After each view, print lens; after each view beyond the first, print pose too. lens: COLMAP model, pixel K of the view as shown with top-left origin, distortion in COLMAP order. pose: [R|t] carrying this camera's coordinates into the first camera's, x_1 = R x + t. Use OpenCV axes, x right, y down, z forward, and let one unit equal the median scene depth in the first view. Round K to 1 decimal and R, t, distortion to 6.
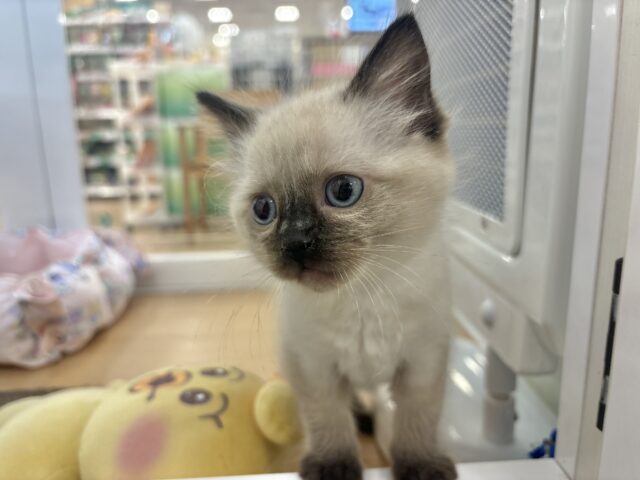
lens RADIAL K [[489.4, 0, 313.2], [0, 489.4, 238.9], [0, 0, 1]] dist [-0.009793, -0.001414]
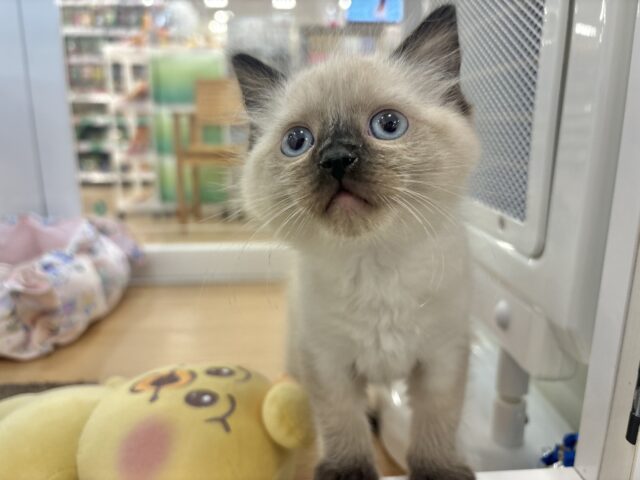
lens RADIAL K [[489.1, 0, 320.0], [0, 489.1, 240.0], [0, 0, 1]] dist [-0.008109, -0.003235]
pose [[0.999353, 0.020249, 0.029726, -0.023092], [-0.020859, 0.999575, 0.020354, -0.005740], [-0.029301, -0.020961, 0.999351, 0.023864]]
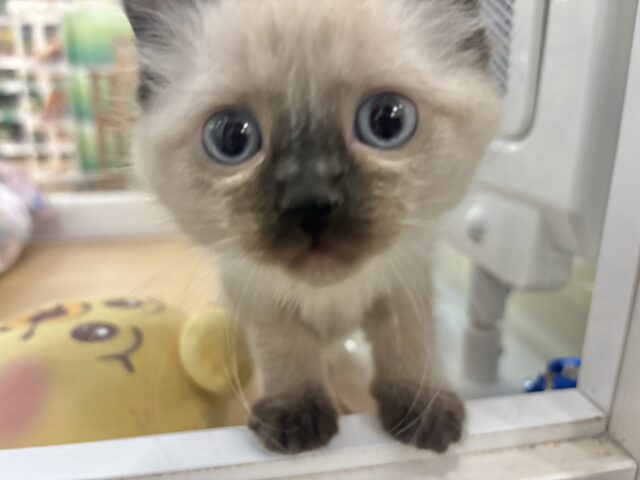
lens RADIAL K [[489.5, 0, 307.3], [0, 489.5, 240.8], [0, 0, 1]] dist [-0.005178, -0.001424]
pose [[0.990454, -0.004367, 0.137778, -0.017407], [-0.004769, 0.997814, 0.065909, 0.075836], [-0.137764, -0.065937, 0.988268, 0.140462]]
